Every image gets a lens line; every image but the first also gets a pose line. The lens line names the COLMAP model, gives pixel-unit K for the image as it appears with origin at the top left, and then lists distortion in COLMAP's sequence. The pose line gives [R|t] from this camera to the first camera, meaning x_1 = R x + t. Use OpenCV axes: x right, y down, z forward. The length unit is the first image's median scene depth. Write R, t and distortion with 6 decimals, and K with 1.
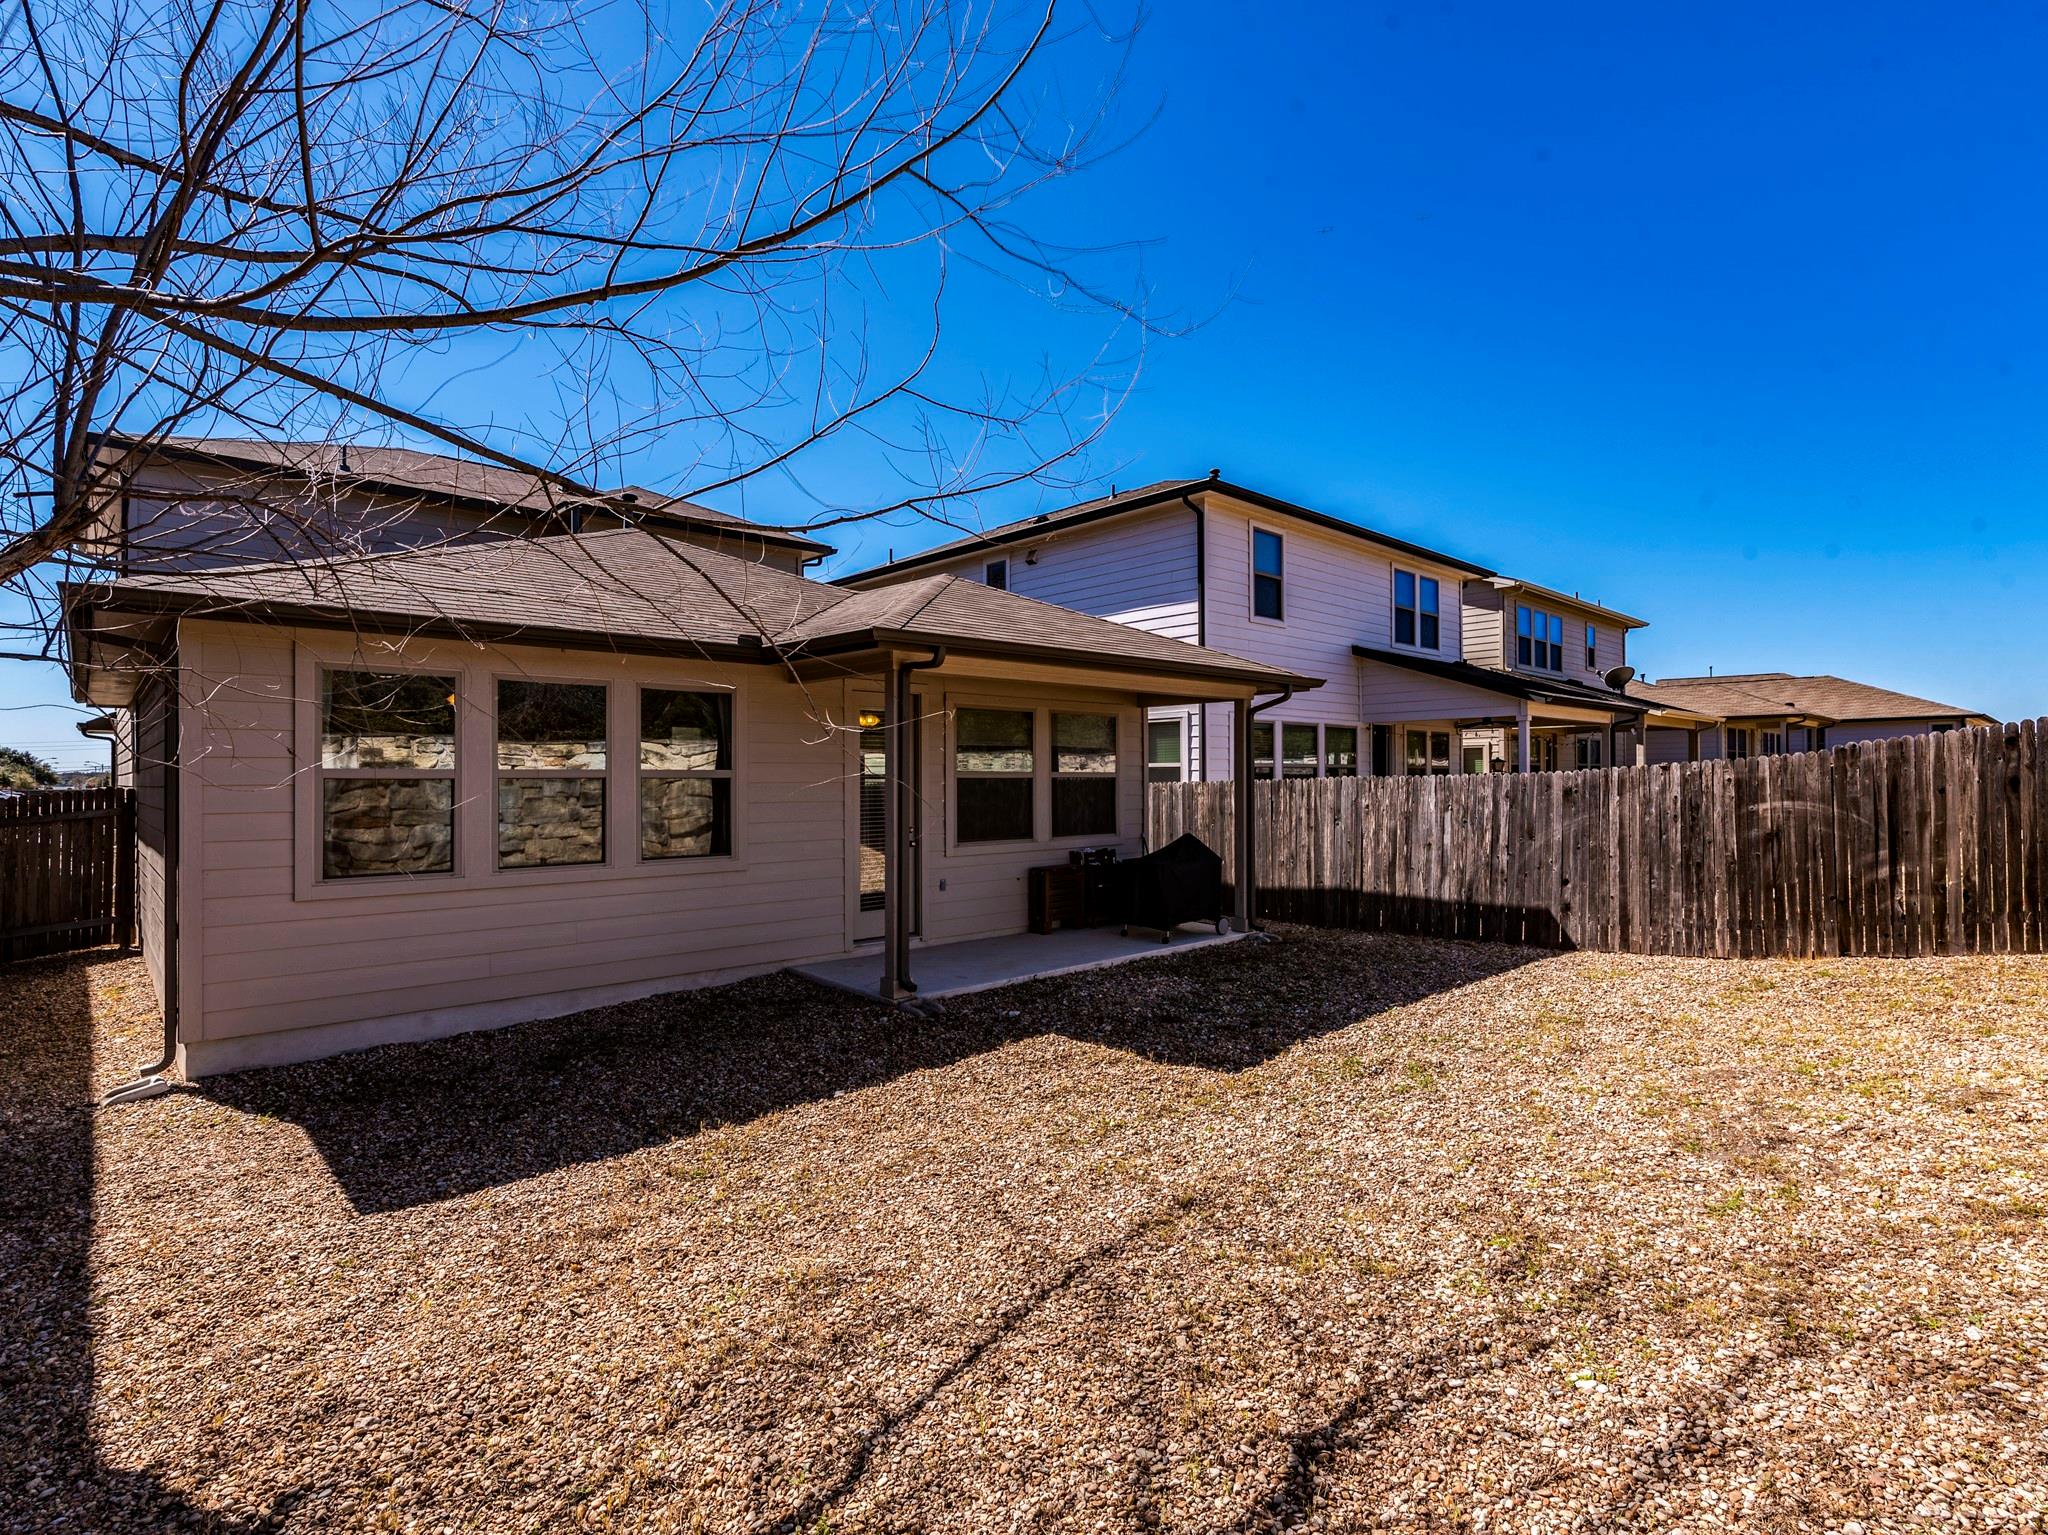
lens RADIAL K [[1002.1, 0, 1024.0], [0, 1002.1, 767.5], [0, 0, 1]] dist [0.002043, 0.000202]
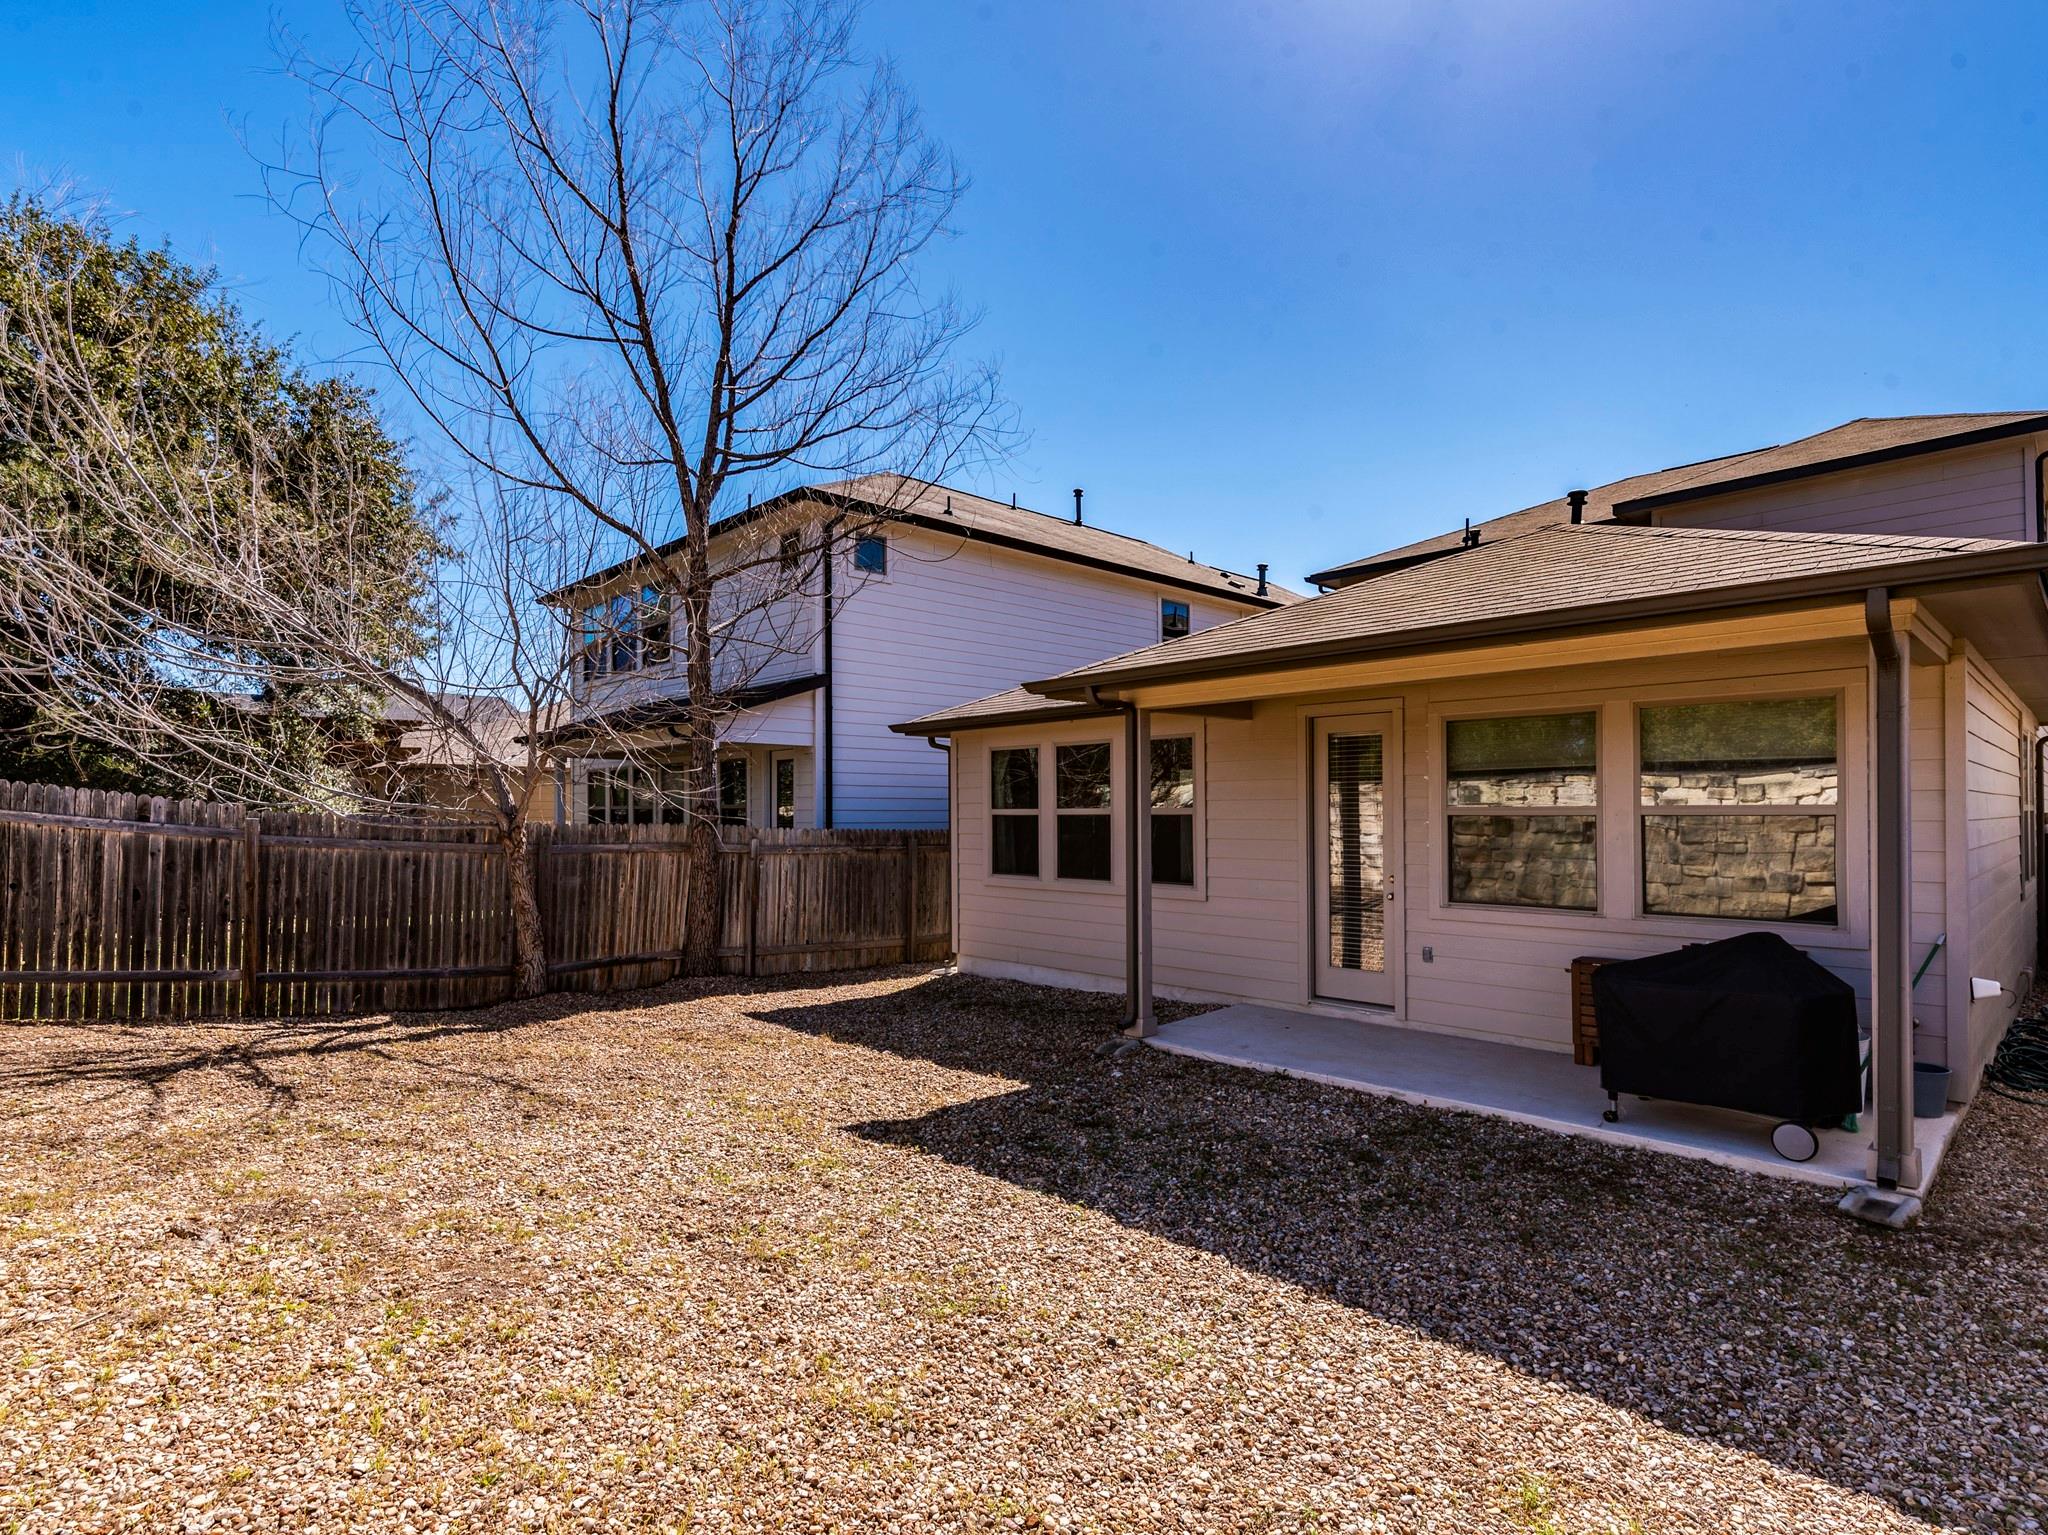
lens RADIAL K [[1038.0, 0, 1043.8], [0, 1038.0, 774.2], [0, 0, 1]] dist [0.003461, -0.000612]
pose [[-0.022852, -0.045494, -0.998703, 0.663944], [0.017473, 0.998793, -0.045898, 0.008747], [0.999586, -0.018499, -0.022029, 0.667795]]
